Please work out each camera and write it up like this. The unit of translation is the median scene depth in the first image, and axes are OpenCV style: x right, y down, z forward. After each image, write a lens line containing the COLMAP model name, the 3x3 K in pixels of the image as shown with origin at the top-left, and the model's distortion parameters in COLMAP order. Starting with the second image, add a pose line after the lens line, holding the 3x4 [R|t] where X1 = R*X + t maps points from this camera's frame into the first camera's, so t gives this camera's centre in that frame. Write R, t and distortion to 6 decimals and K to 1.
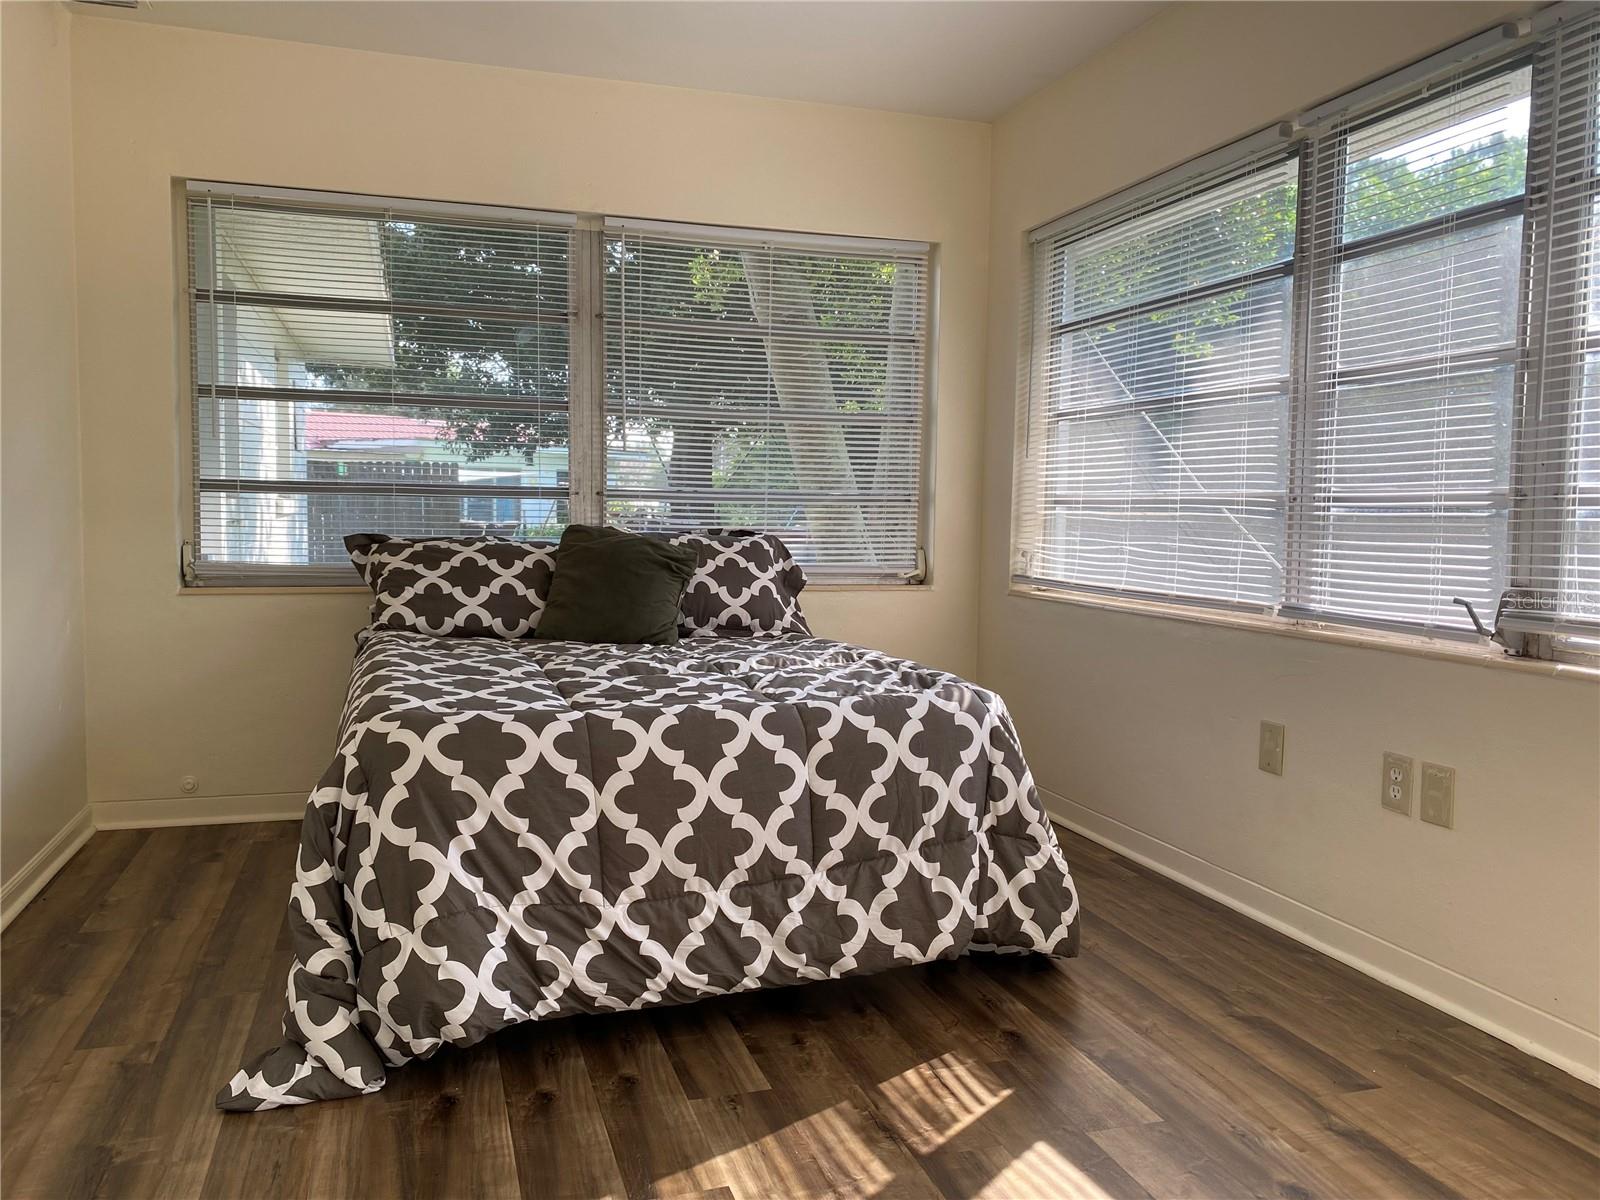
lens RADIAL K [[1214.1, 0, 793.9], [0, 1214.1, 590.3], [0, 0, 1]] dist [0.042272, -0.008801]
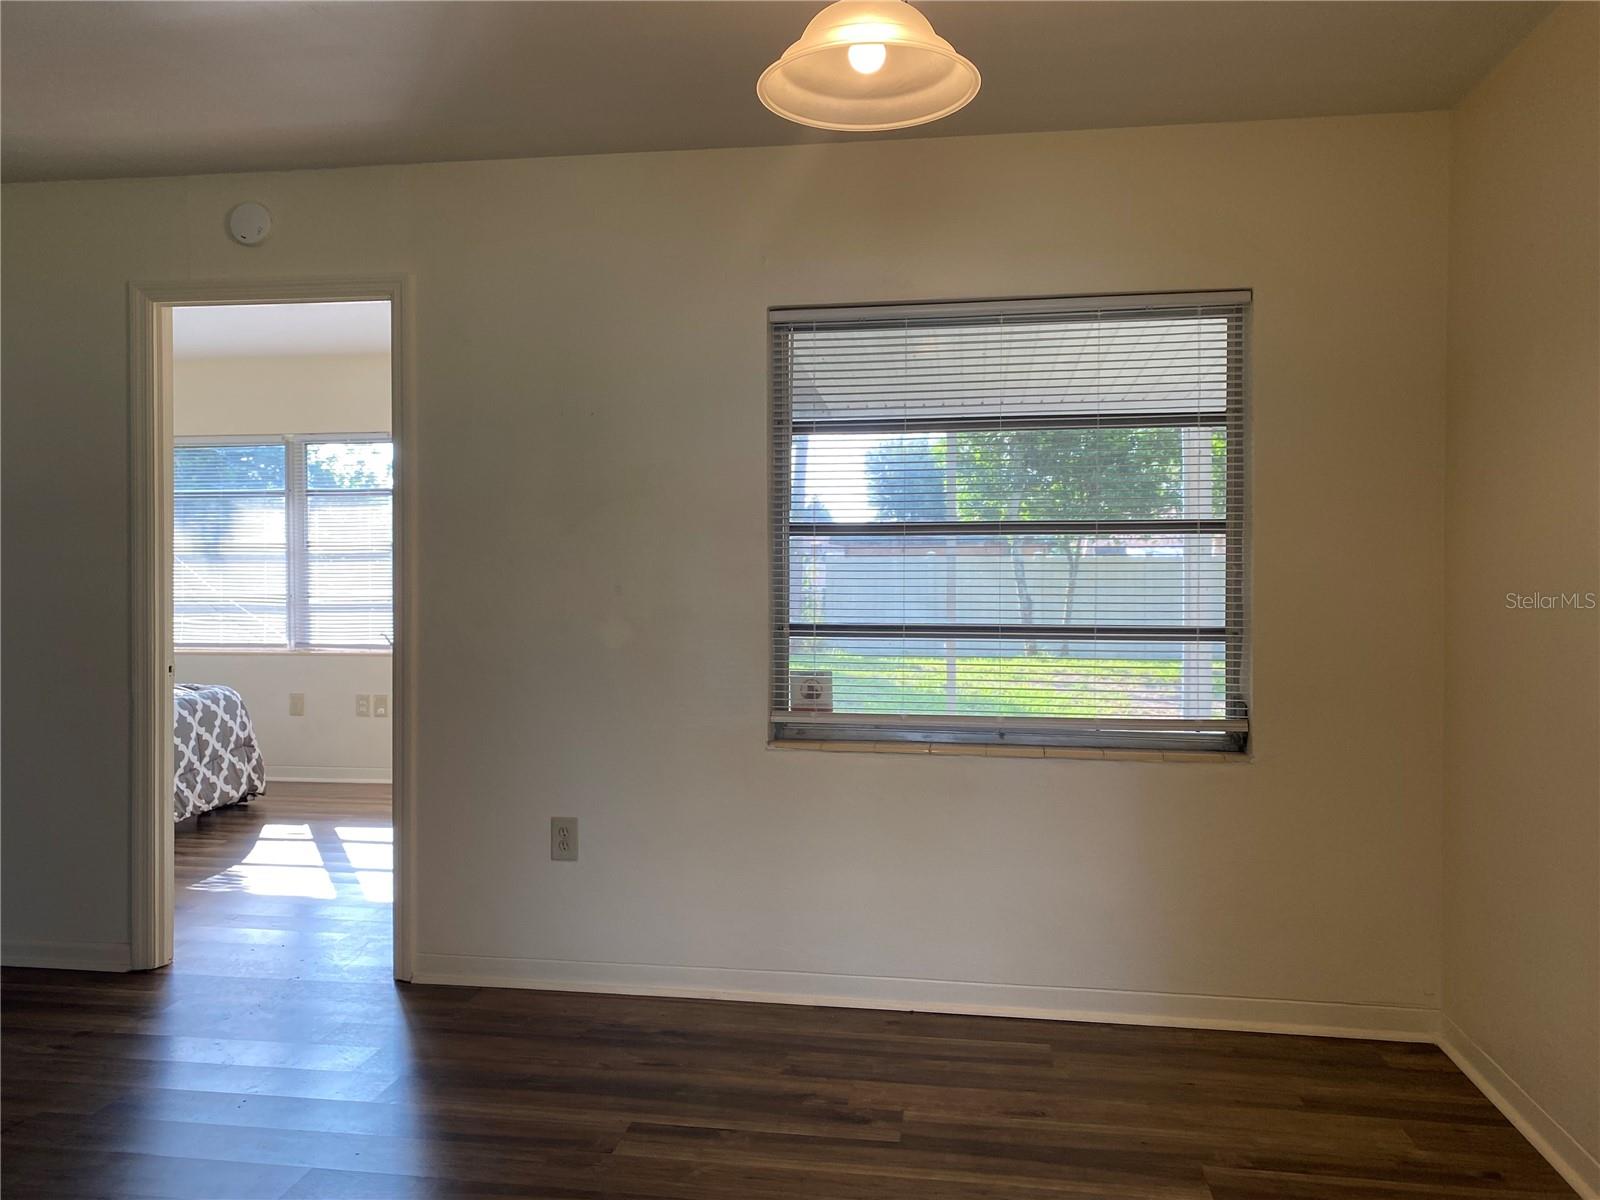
lens RADIAL K [[1208.7, 0, 782.2], [0, 1208.7, 595.0], [0, 0, 1]] dist [0.047811, -0.051482]
pose [[0.446464, -0.036879, 0.894041, -1.595740], [0.060271, 0.998121, 0.011074, -0.061128], [-0.892770, 0.048941, 0.447847, -1.100027]]
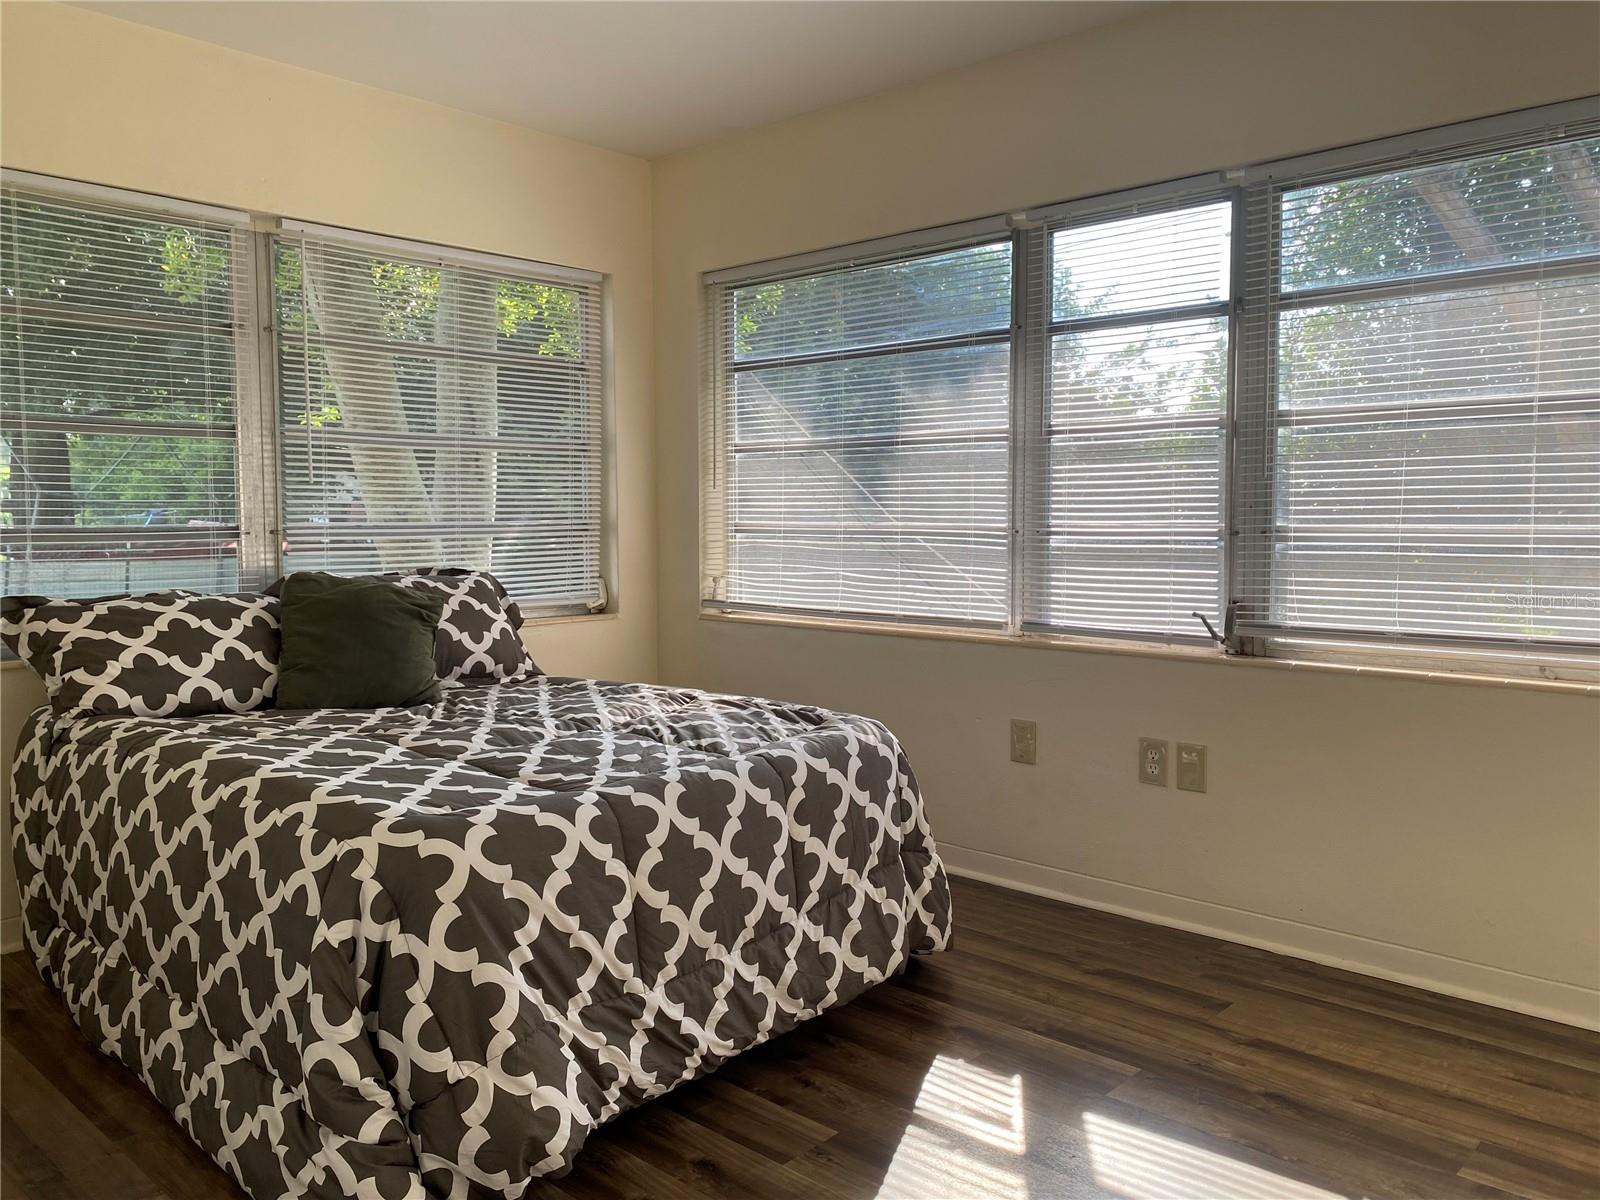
lens RADIAL K [[1208.7, 0, 782.2], [0, 1208.7, 595.0], [0, 0, 1]] dist [0.047811, -0.051482]
pose [[0.872958, -0.051903, 0.485026, -0.478576], [0.049021, 0.998624, 0.018634, -0.060091], [-0.485326, 0.007509, 0.874301, 0.108598]]
